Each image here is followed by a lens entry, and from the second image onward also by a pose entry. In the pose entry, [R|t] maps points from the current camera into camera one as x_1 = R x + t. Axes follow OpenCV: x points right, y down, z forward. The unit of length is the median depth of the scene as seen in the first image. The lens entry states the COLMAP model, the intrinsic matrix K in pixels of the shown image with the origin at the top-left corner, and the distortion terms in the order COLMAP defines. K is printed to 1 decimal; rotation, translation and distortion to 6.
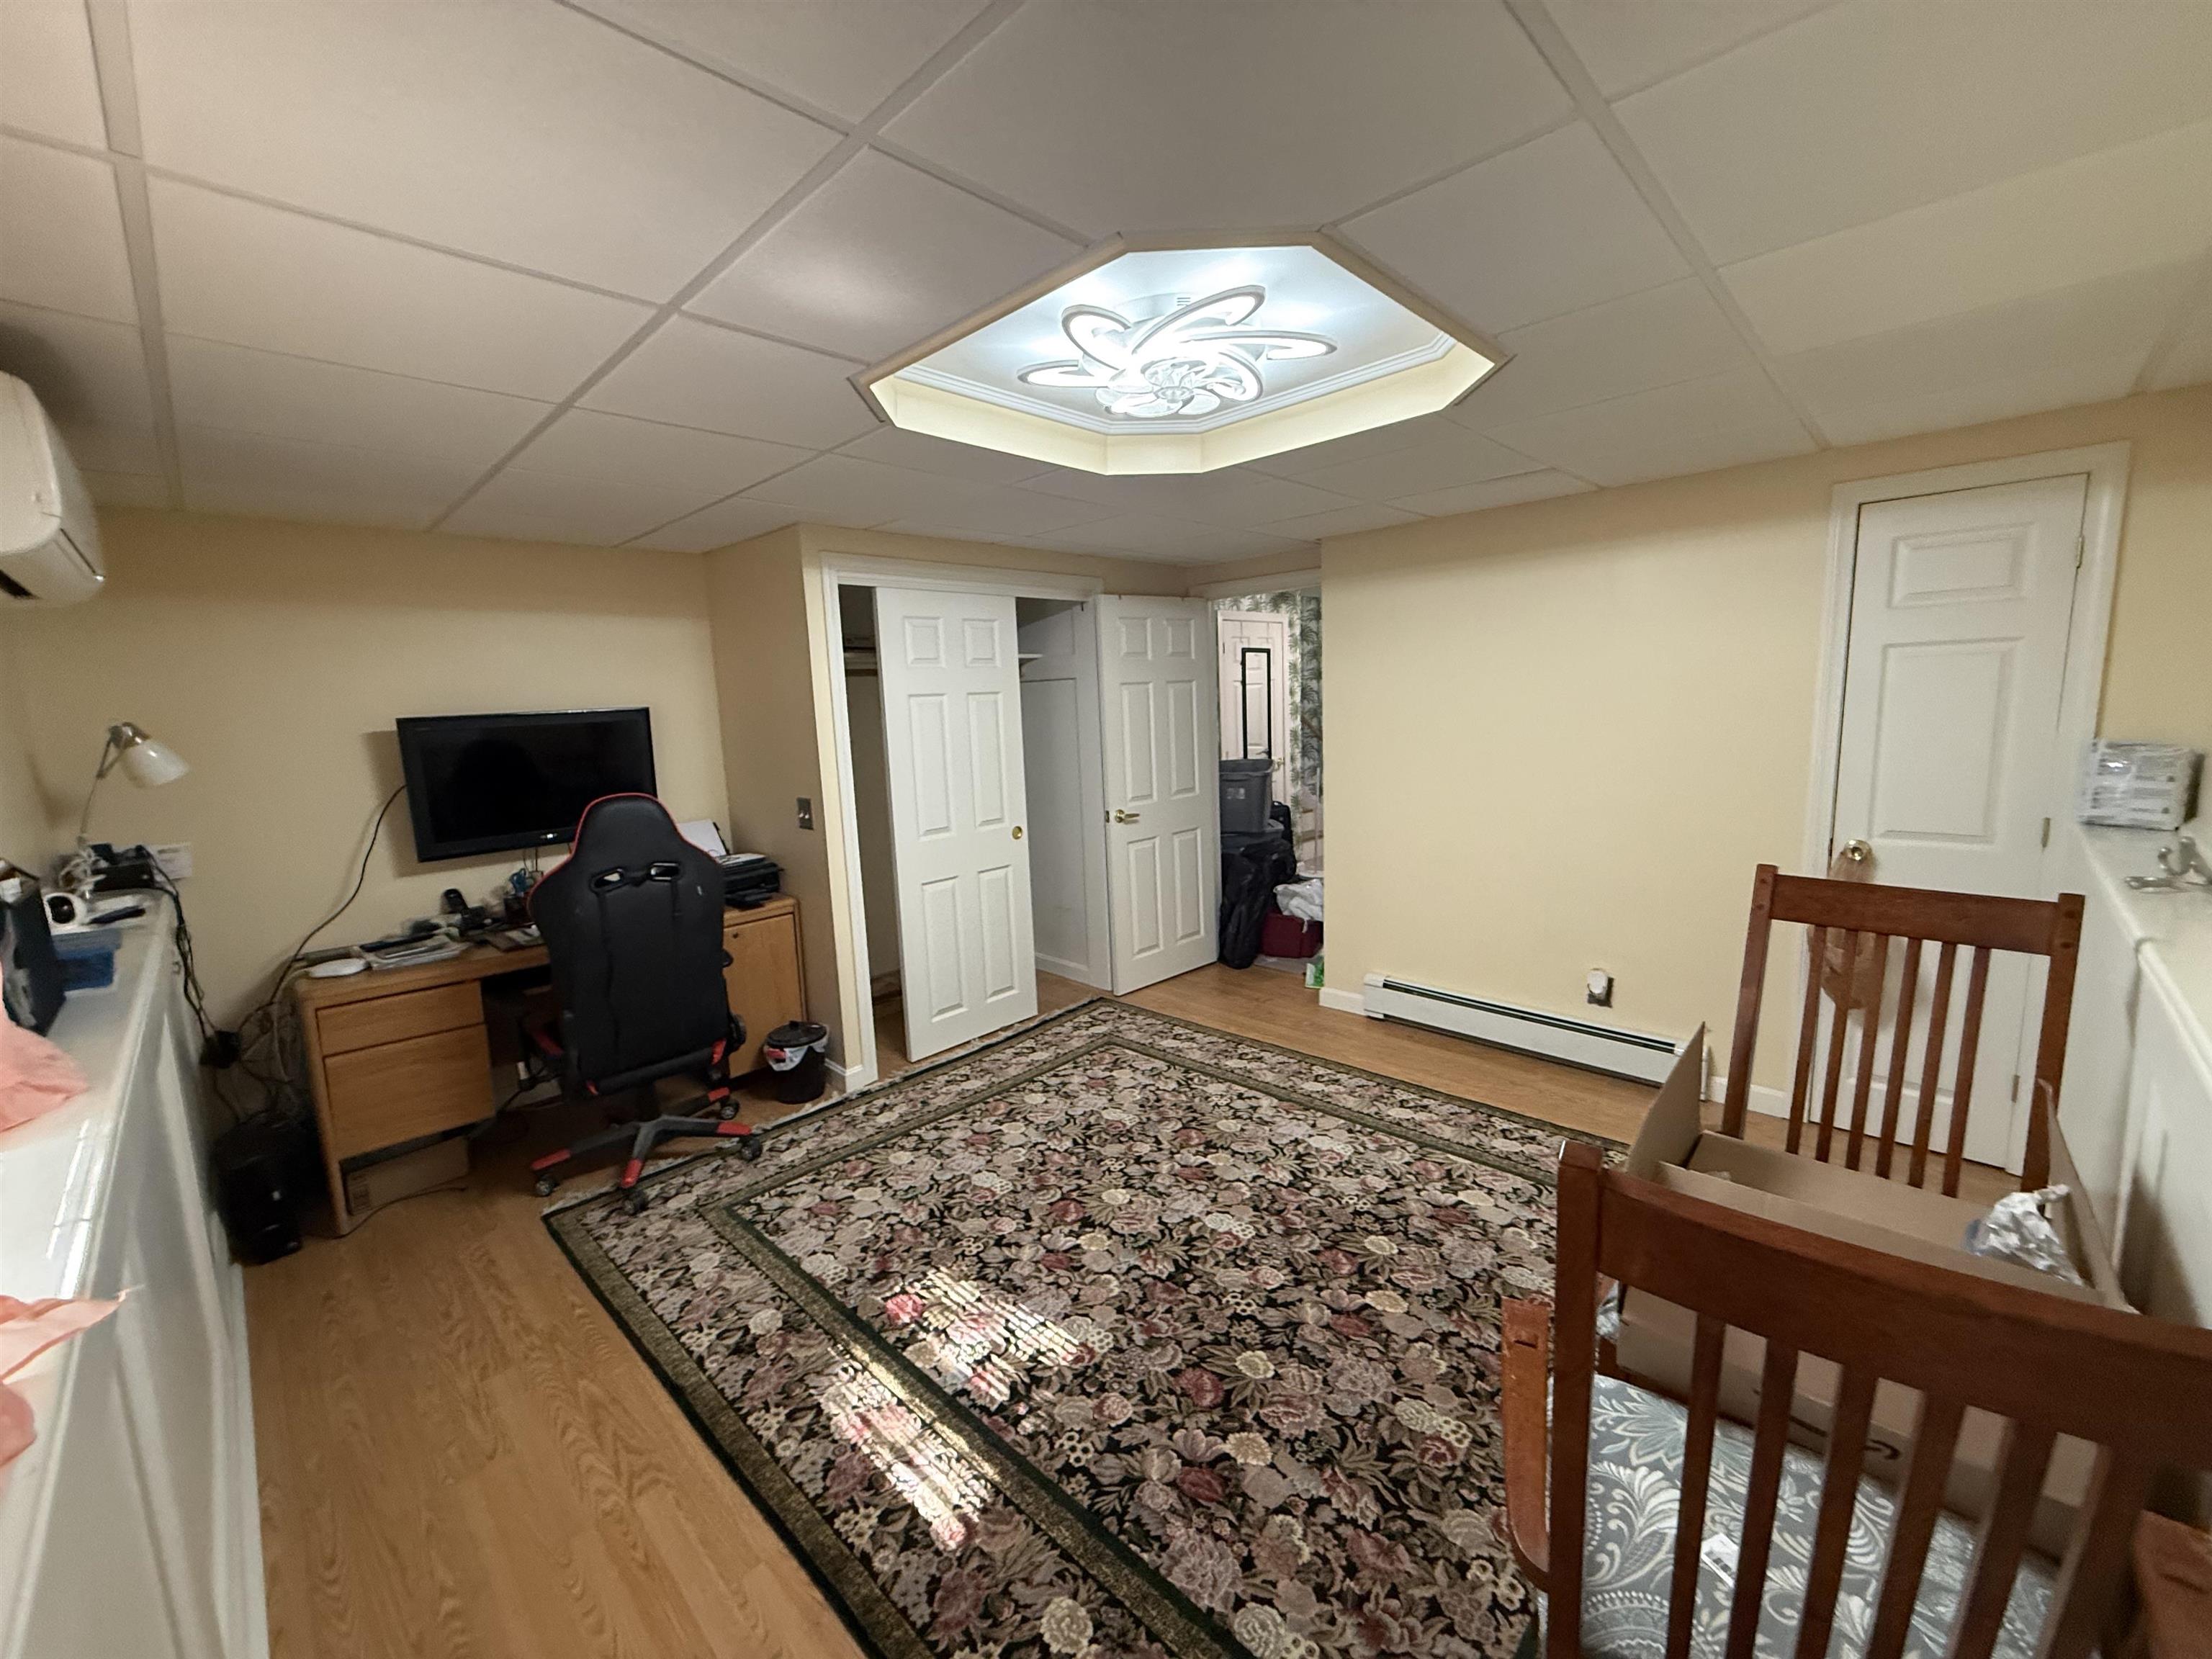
lens RADIAL K [[878.2, 0, 1098.8], [0, 878.2, 827.0], [0, 0, 1]] dist [-0.001918, 0.000929]
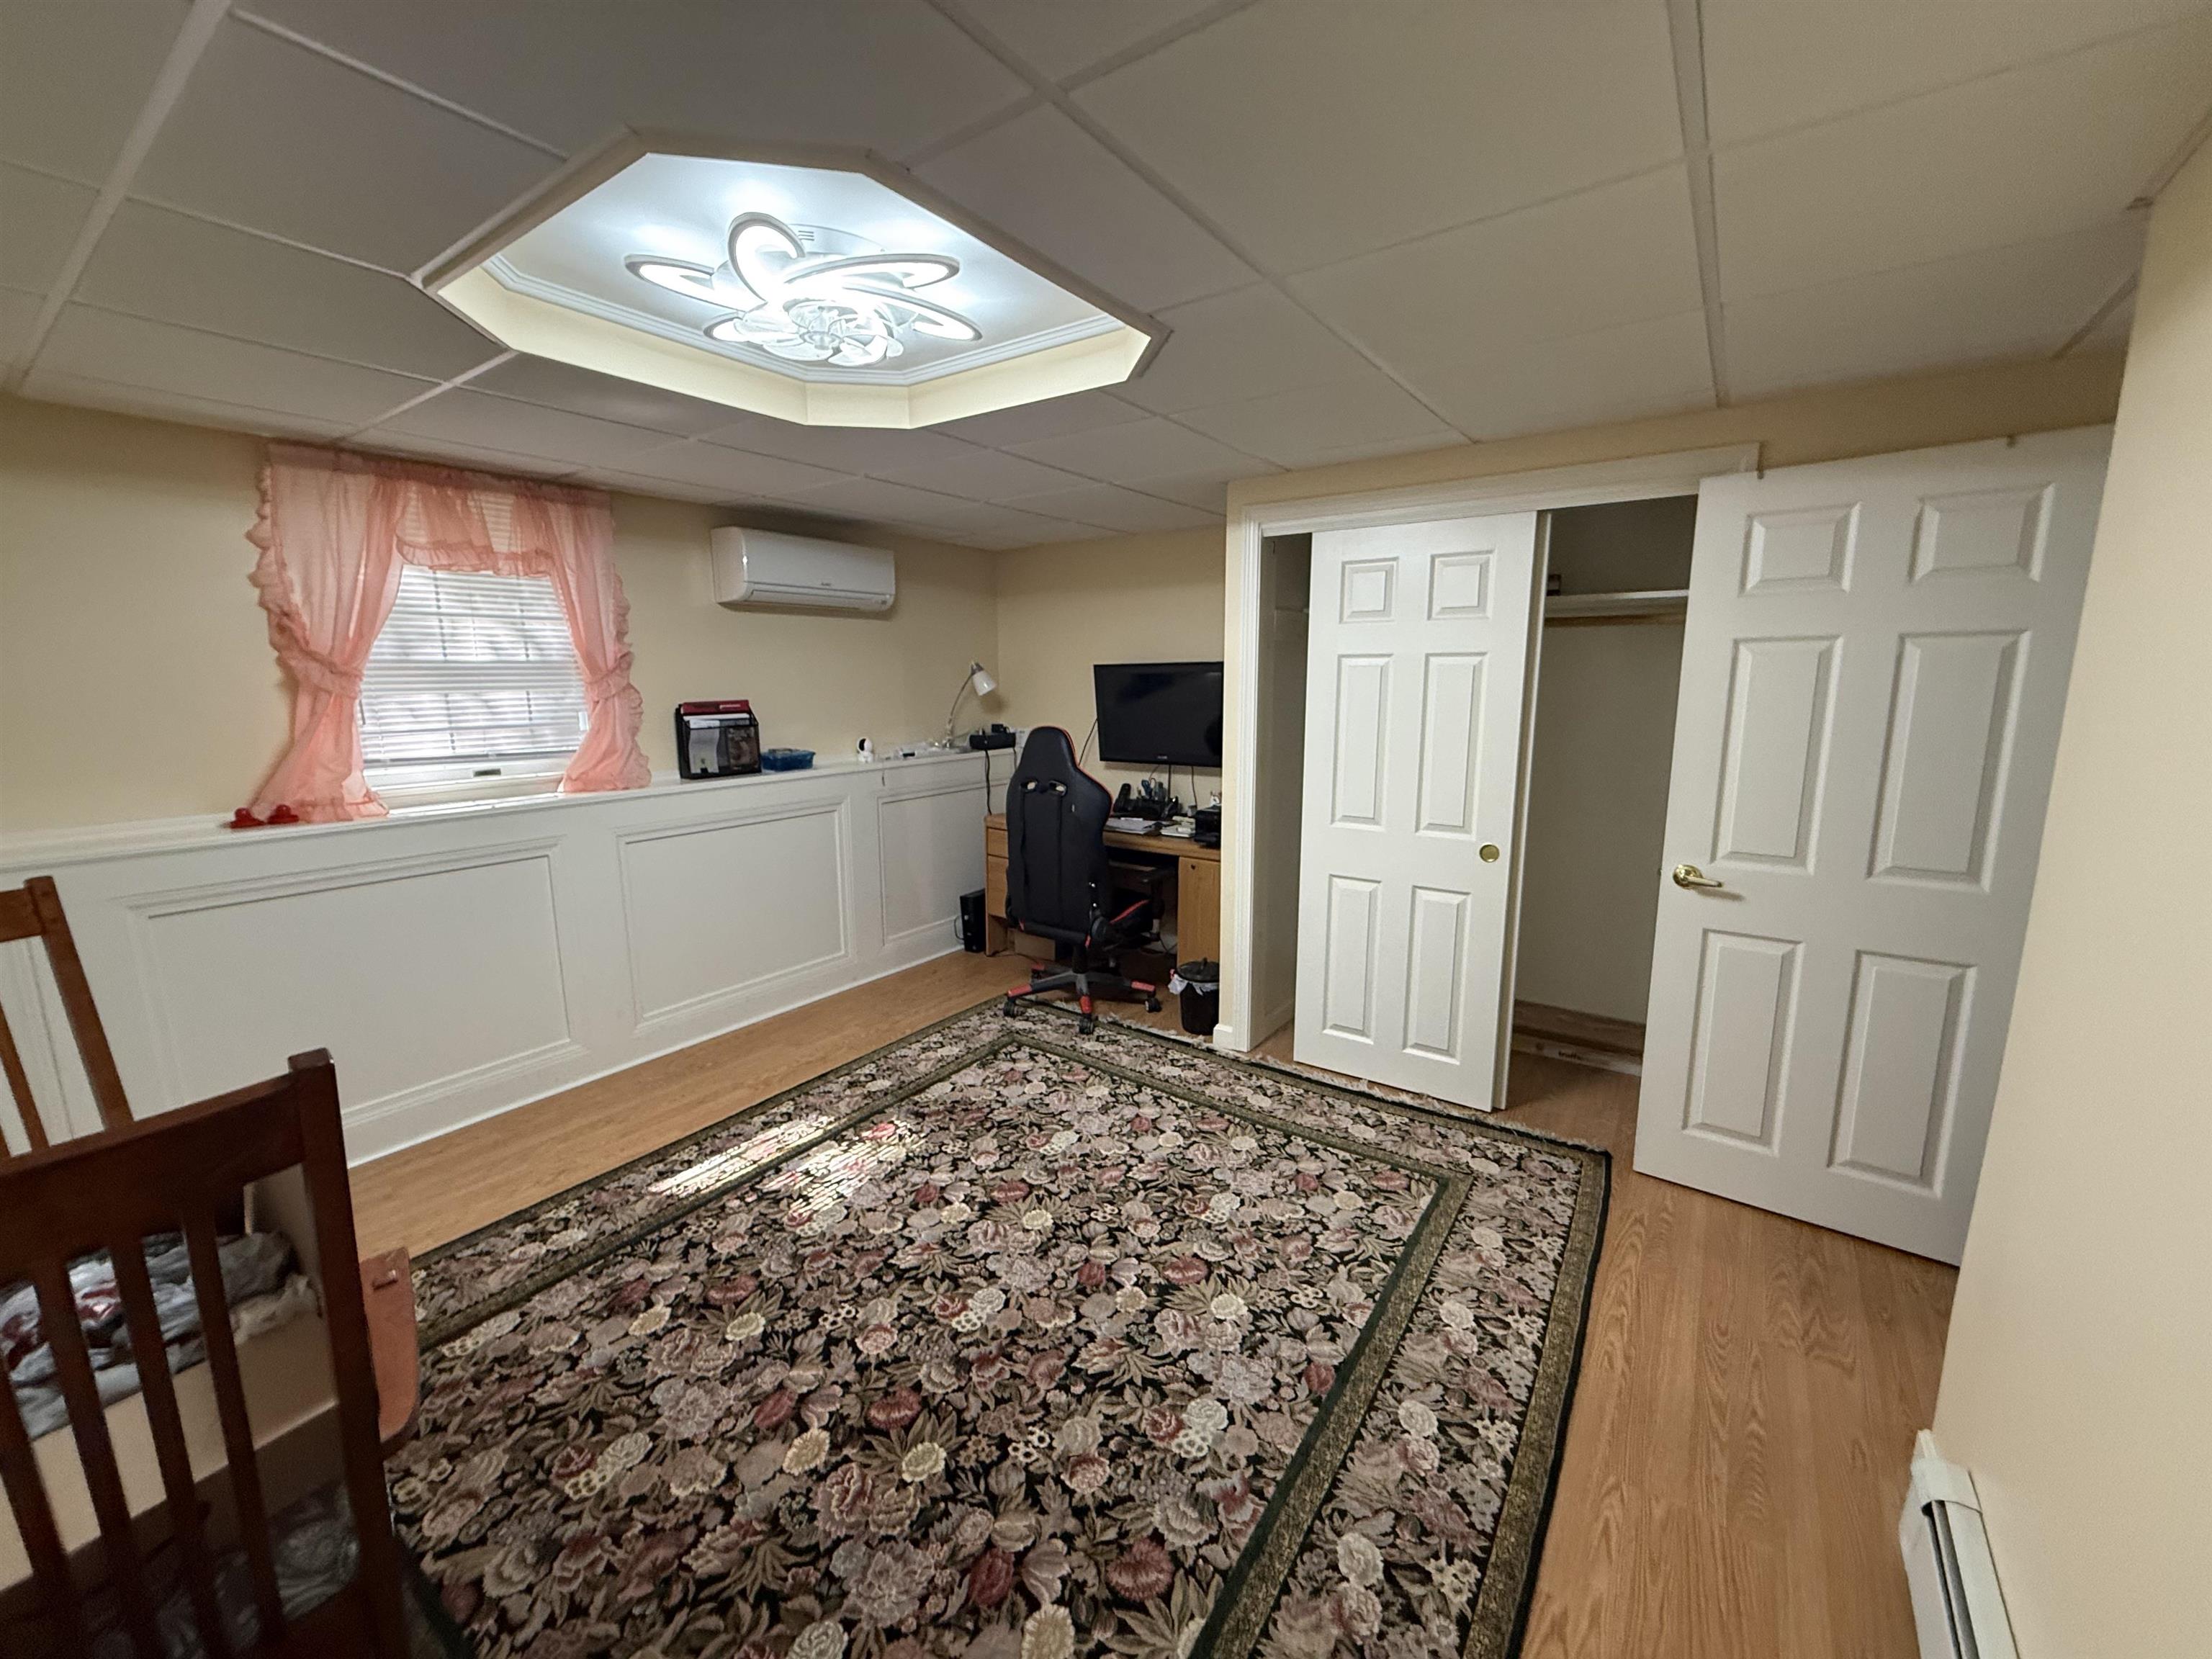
lens RADIAL K [[878.2, 0, 1098.8], [0, 878.2, 827.0], [0, 0, 1]] dist [-0.001918, 0.000929]
pose [[0.150522, 0.209738, -0.966102, 0.875192], [-0.146076, 0.971228, 0.188091, -0.163107], [0.977755, 0.112812, 0.176829, 0.913509]]
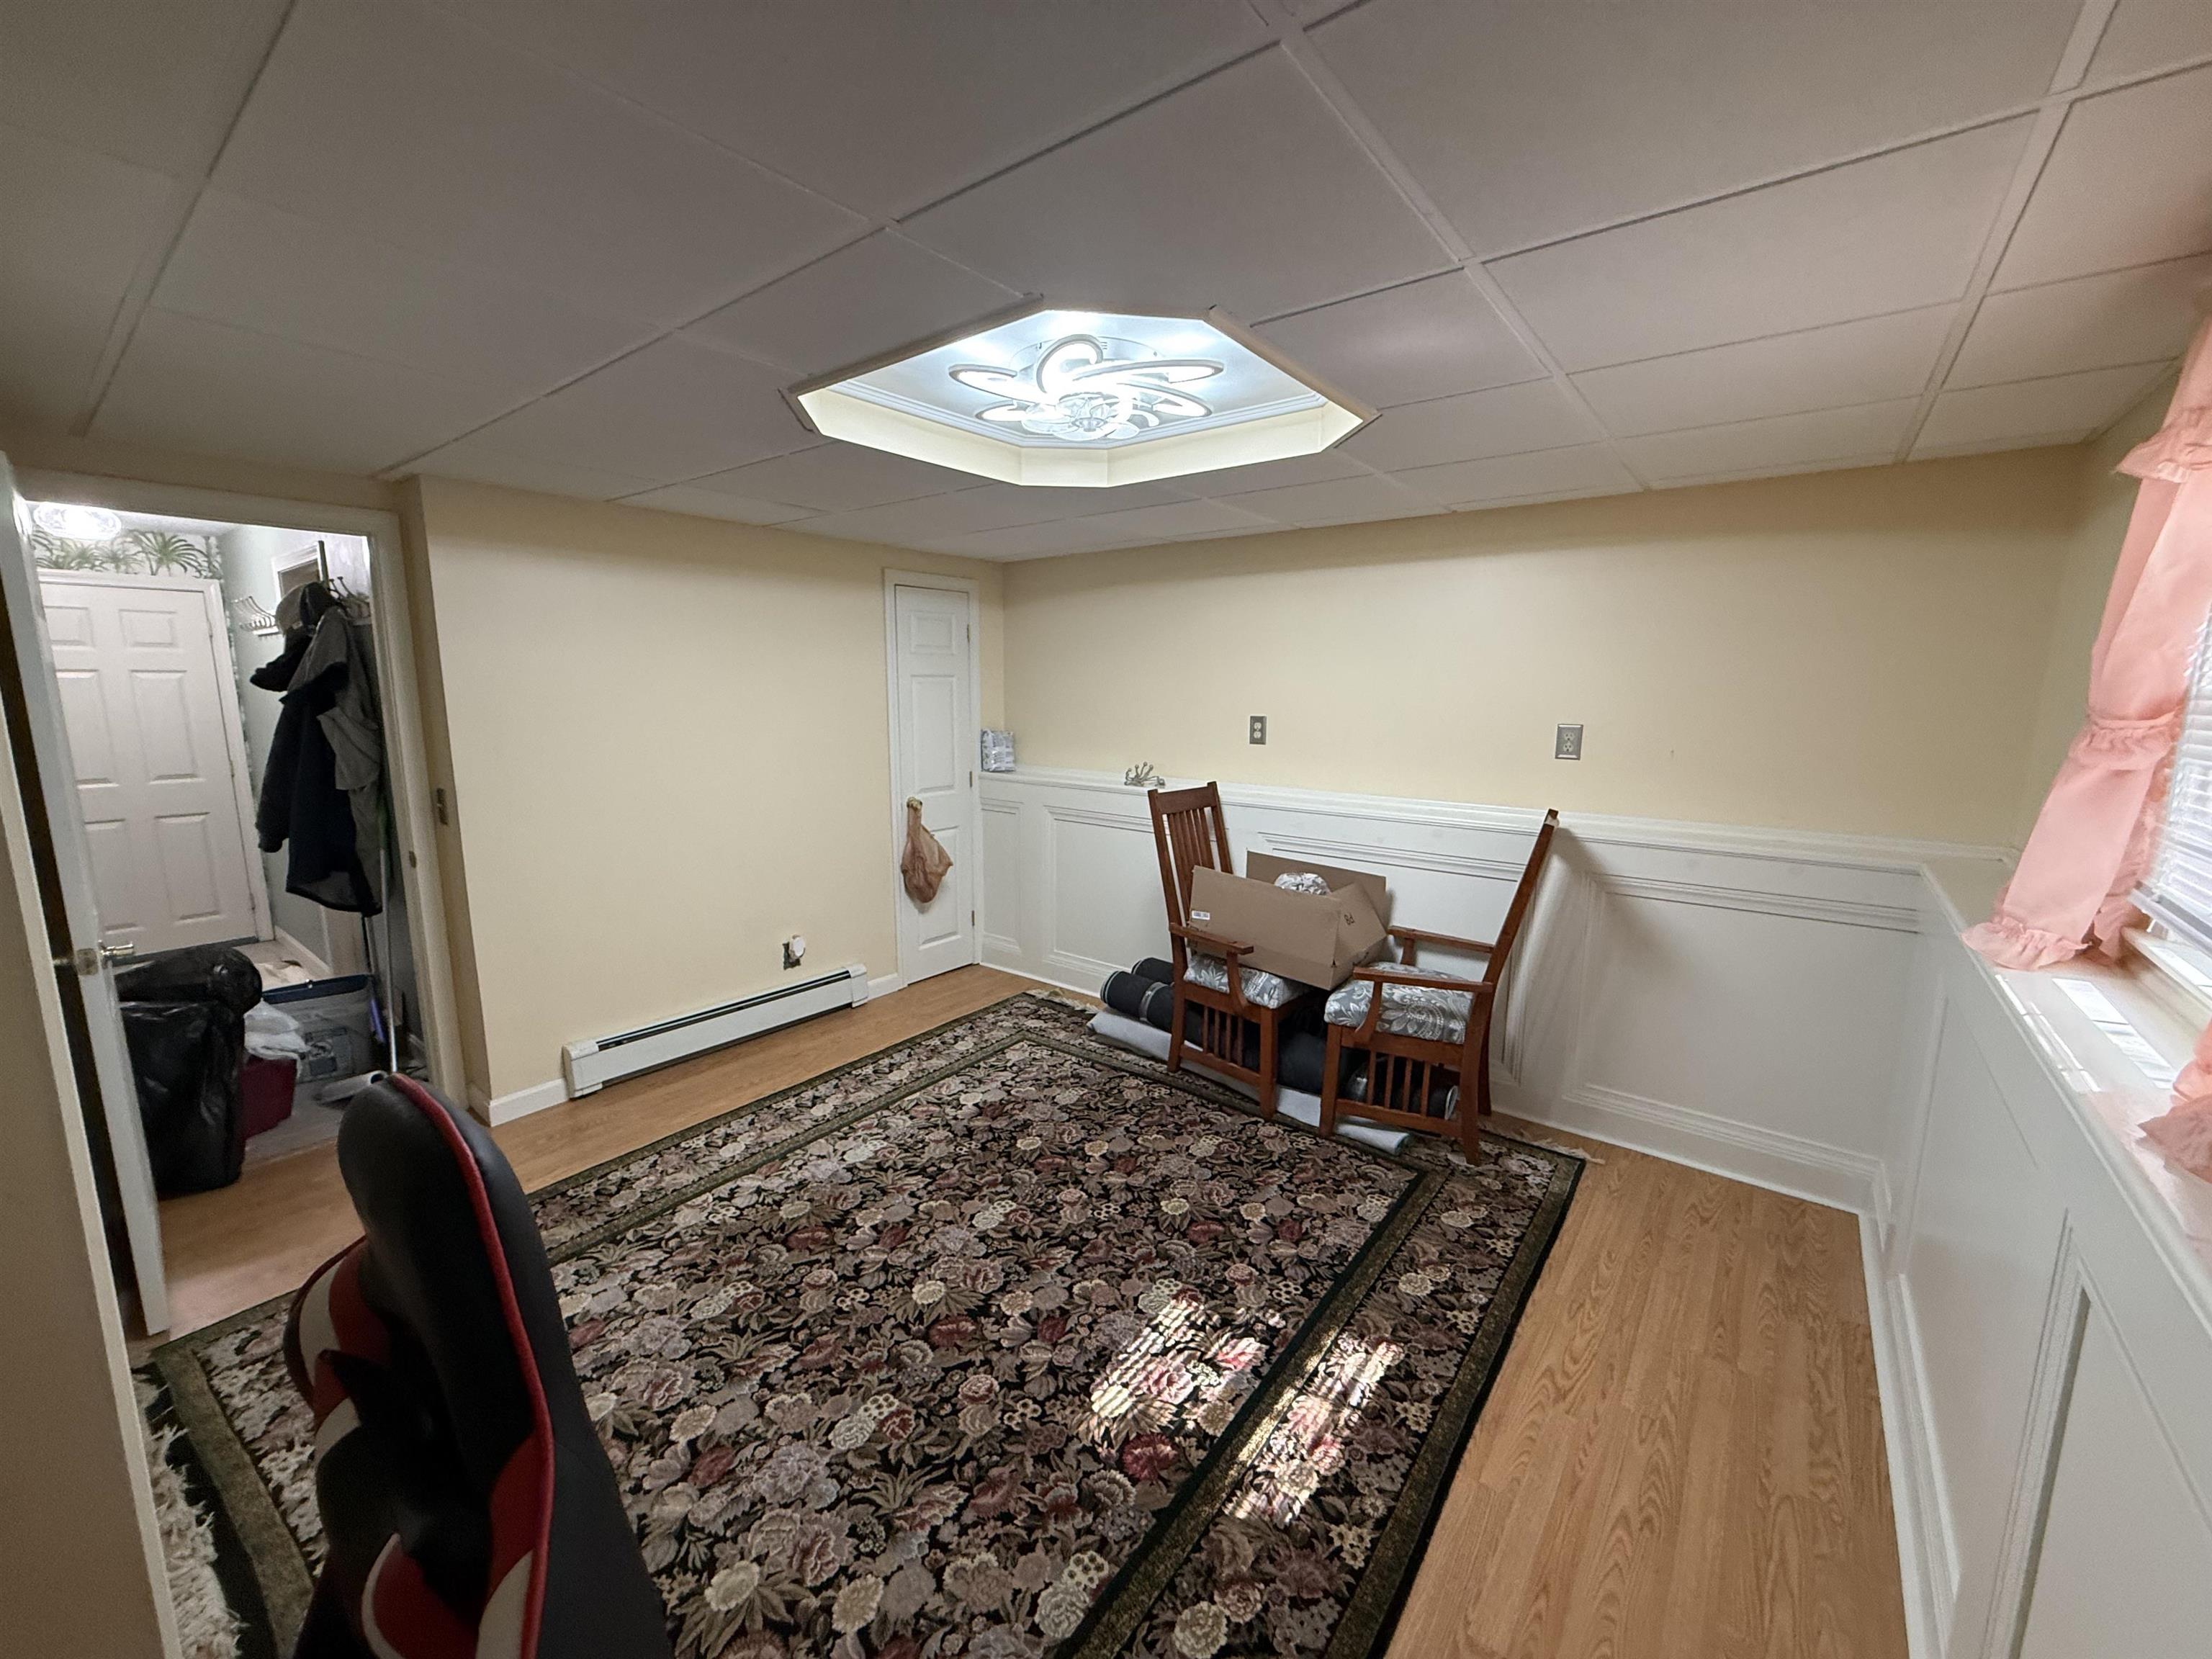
lens RADIAL K [[878.2, 0, 1098.8], [0, 878.2, 827.0], [0, 0, 1]] dist [-0.001918, 0.000929]
pose [[-0.108984, -0.122804, 0.986429, -0.823112], [0.143690, 0.979971, 0.137876, -0.114338], [-0.983603, 0.156766, -0.089156, 0.902198]]
